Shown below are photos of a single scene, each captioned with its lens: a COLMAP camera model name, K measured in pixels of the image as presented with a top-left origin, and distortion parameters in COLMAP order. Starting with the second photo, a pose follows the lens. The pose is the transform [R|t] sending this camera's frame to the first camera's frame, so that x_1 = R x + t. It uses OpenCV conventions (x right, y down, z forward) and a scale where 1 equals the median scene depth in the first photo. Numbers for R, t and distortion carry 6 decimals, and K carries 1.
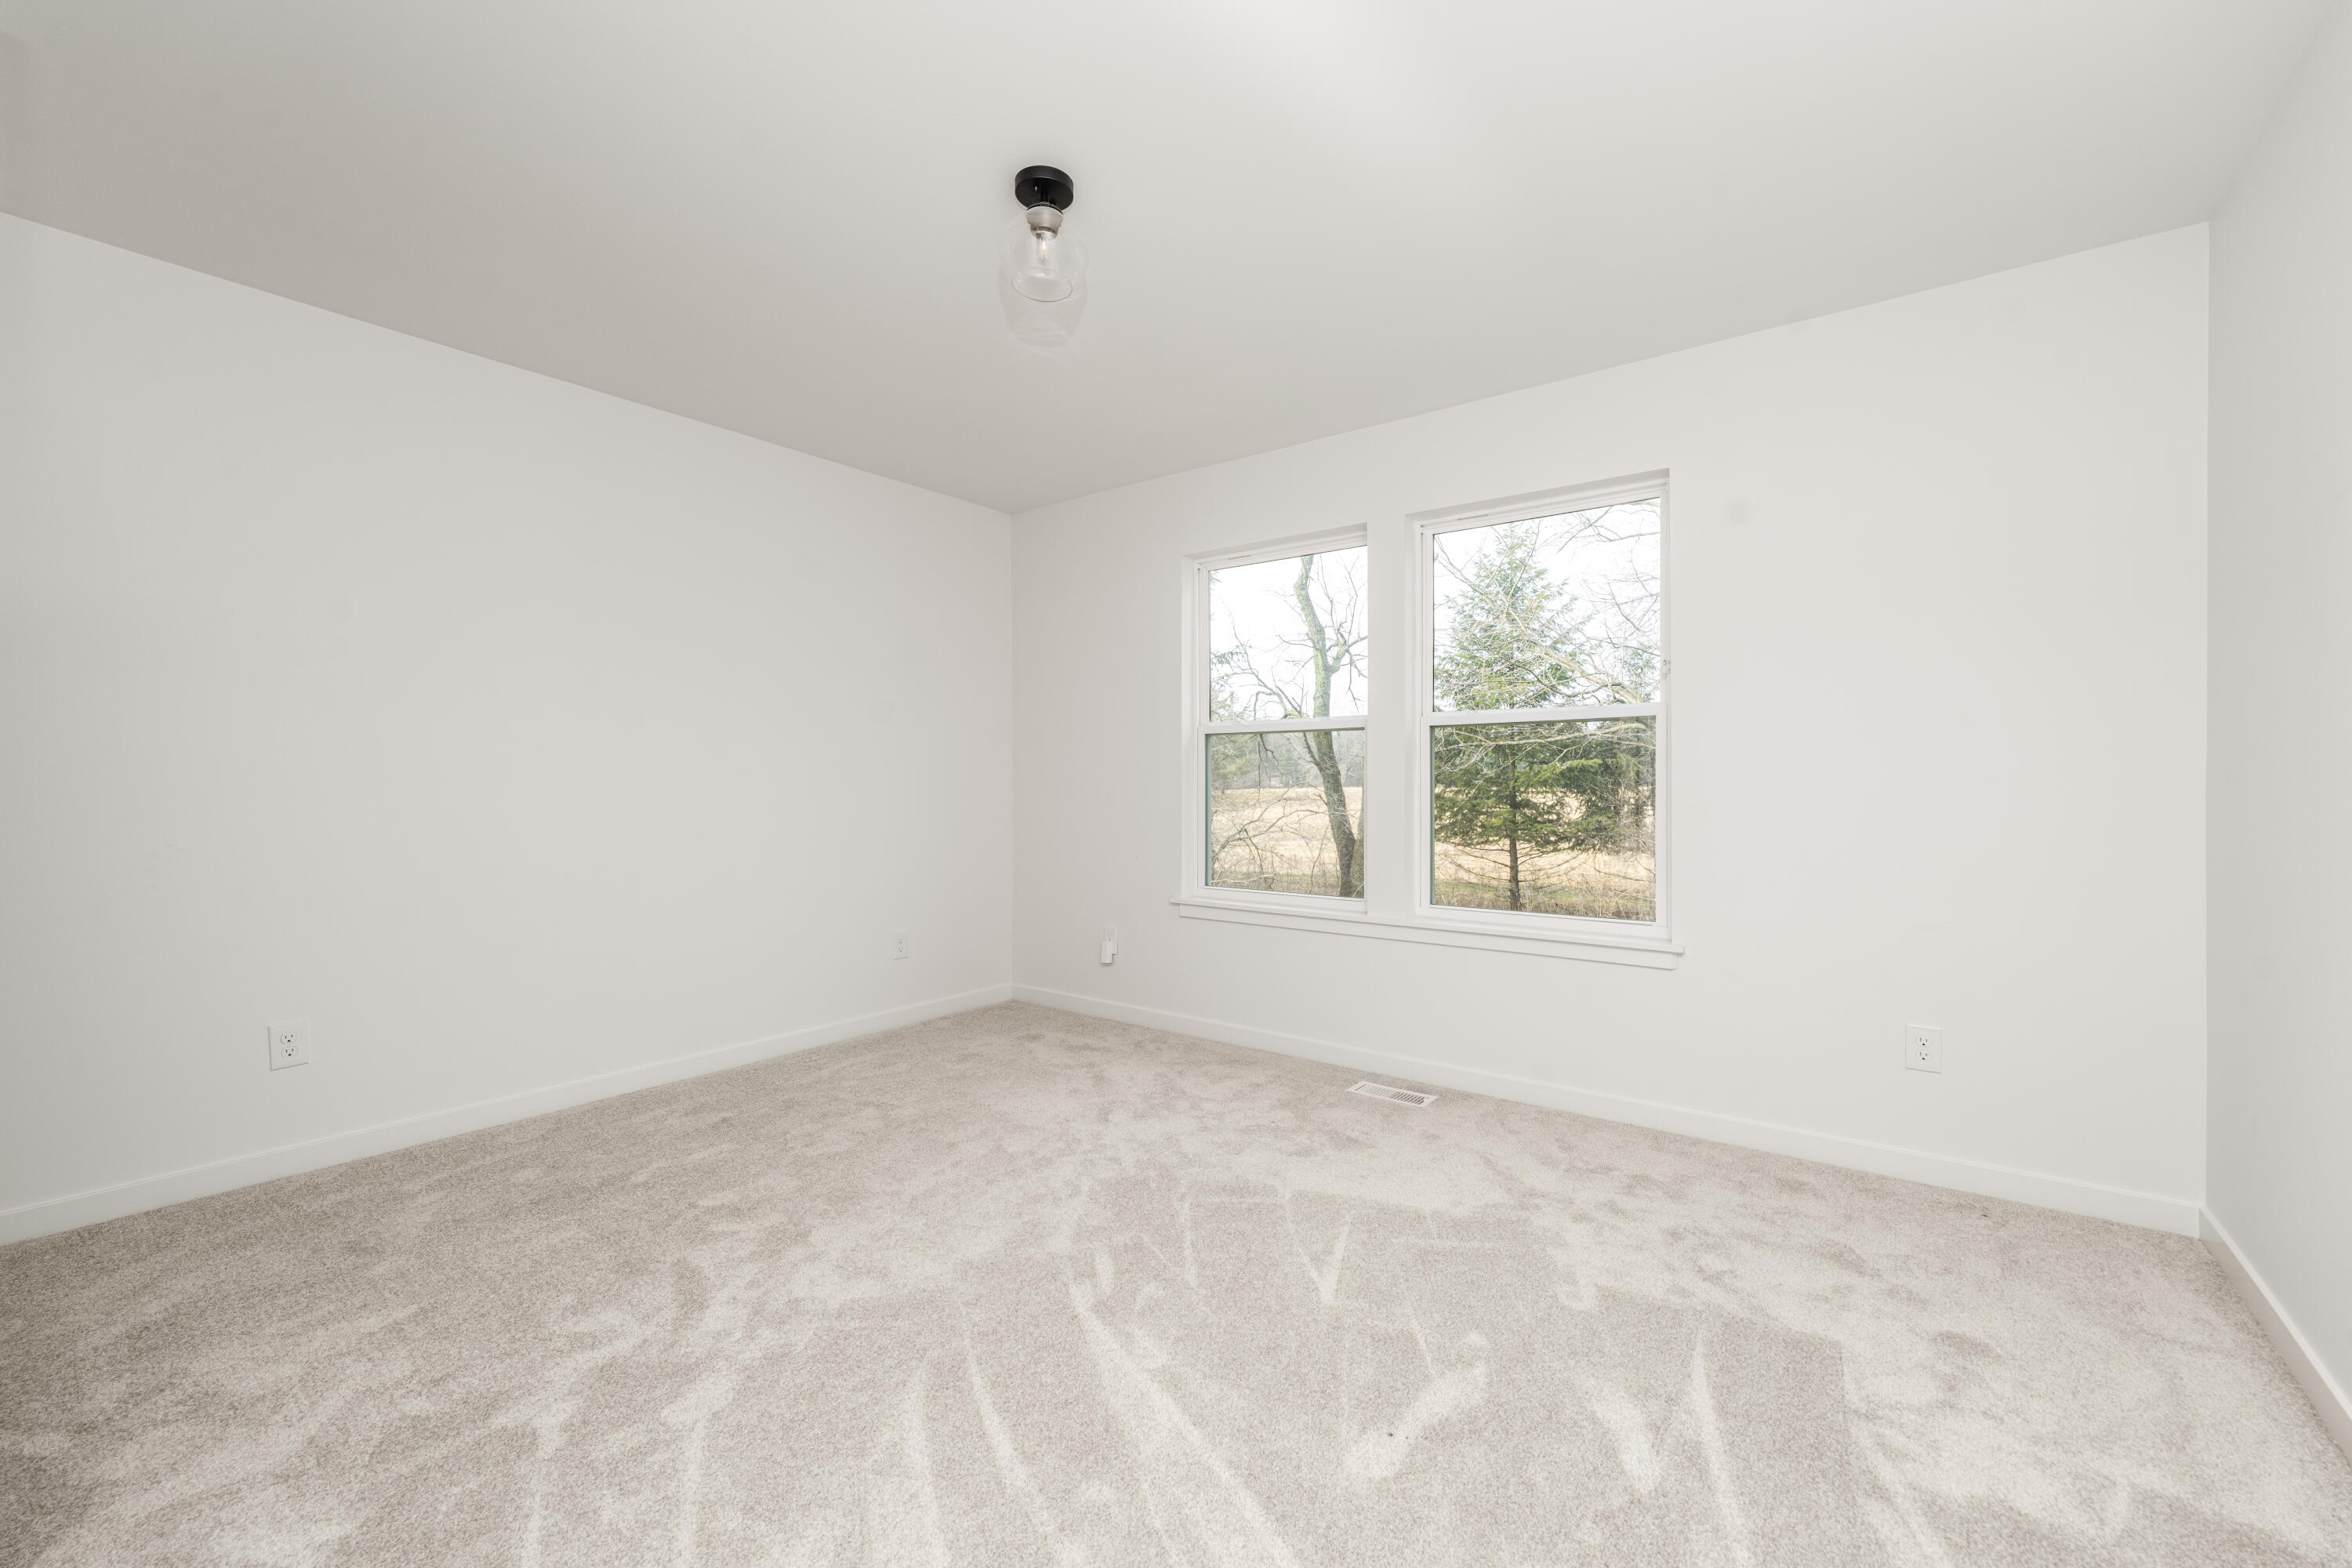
lens RADIAL K [[942.7, 0, 1176.0], [0, 942.7, 784.0], [0, 0, 1]] dist [0.000529, 0.000336]
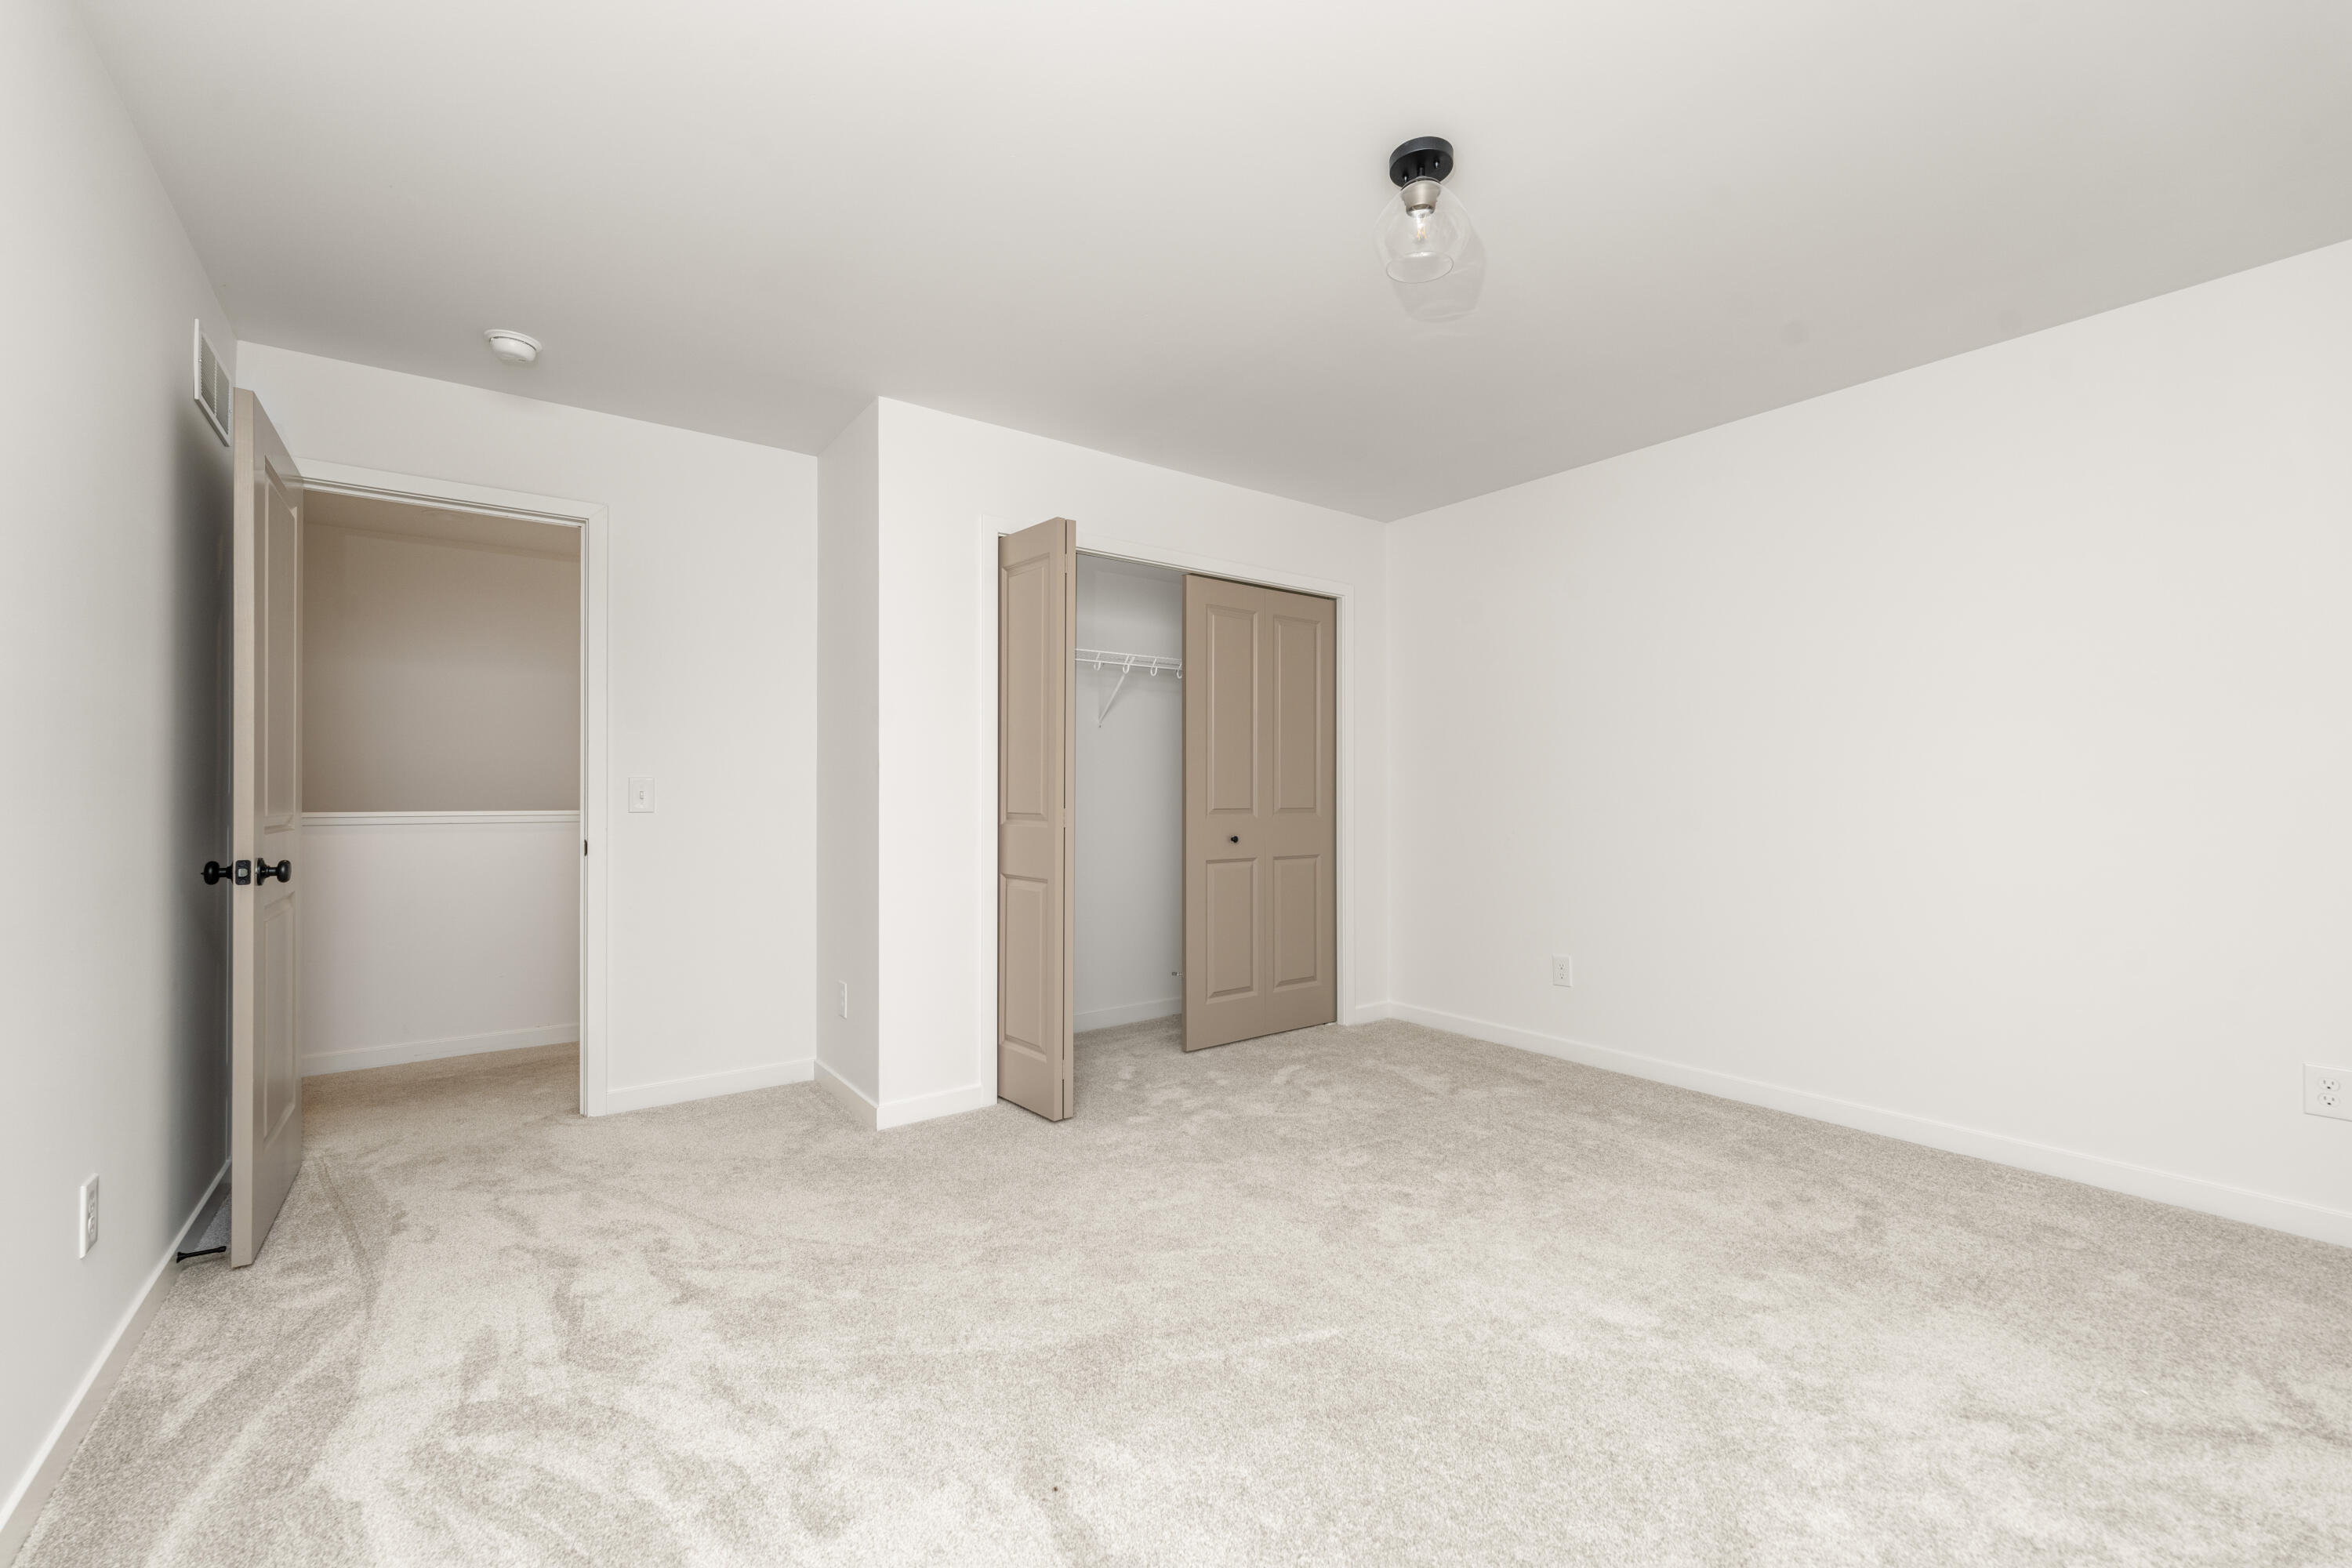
lens RADIAL K [[942.7, 0, 1176.0], [0, 942.7, 784.0], [0, 0, 1]] dist [0.000529, 0.000336]
pose [[-0.268419, -0.009076, -0.963260, 0.793571], [0.002136, 0.999948, -0.010017, -0.005344], [0.963300, -0.004746, -0.268385, 0.977850]]
